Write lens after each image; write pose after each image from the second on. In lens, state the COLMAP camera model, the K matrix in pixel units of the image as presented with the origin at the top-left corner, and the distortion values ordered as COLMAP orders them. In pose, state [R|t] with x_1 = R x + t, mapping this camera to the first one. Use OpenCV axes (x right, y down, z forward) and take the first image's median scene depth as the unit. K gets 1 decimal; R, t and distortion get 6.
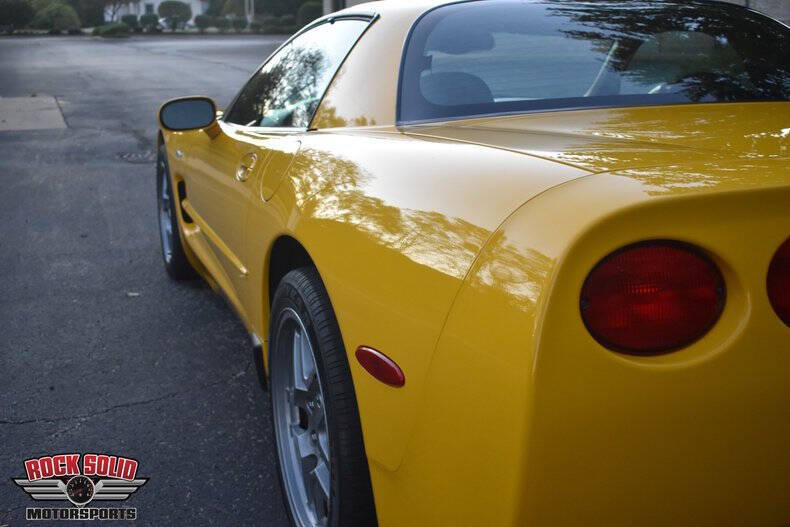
lens RADIAL K [[816.4, 0, 392.9], [0, 816.4, 242.9], [0, 0, 1]] dist [-0.053558, -0.004446]
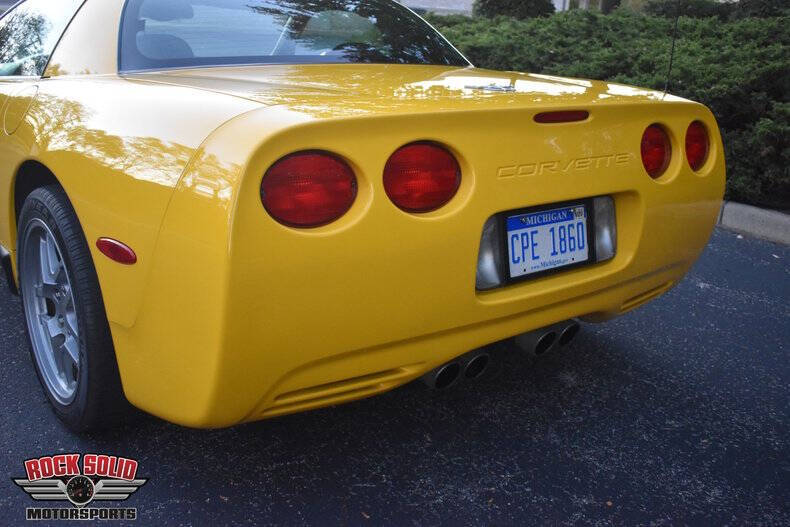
lens RADIAL K [[816.4, 0, 392.9], [0, 816.4, 242.9], [0, 0, 1]] dist [-0.053558, -0.004446]
pose [[0.936851, -0.044211, 0.346924, -0.043954], [0.034894, 0.998844, 0.033059, 0.093026], [-0.347985, -0.018866, 0.937310, -0.343899]]
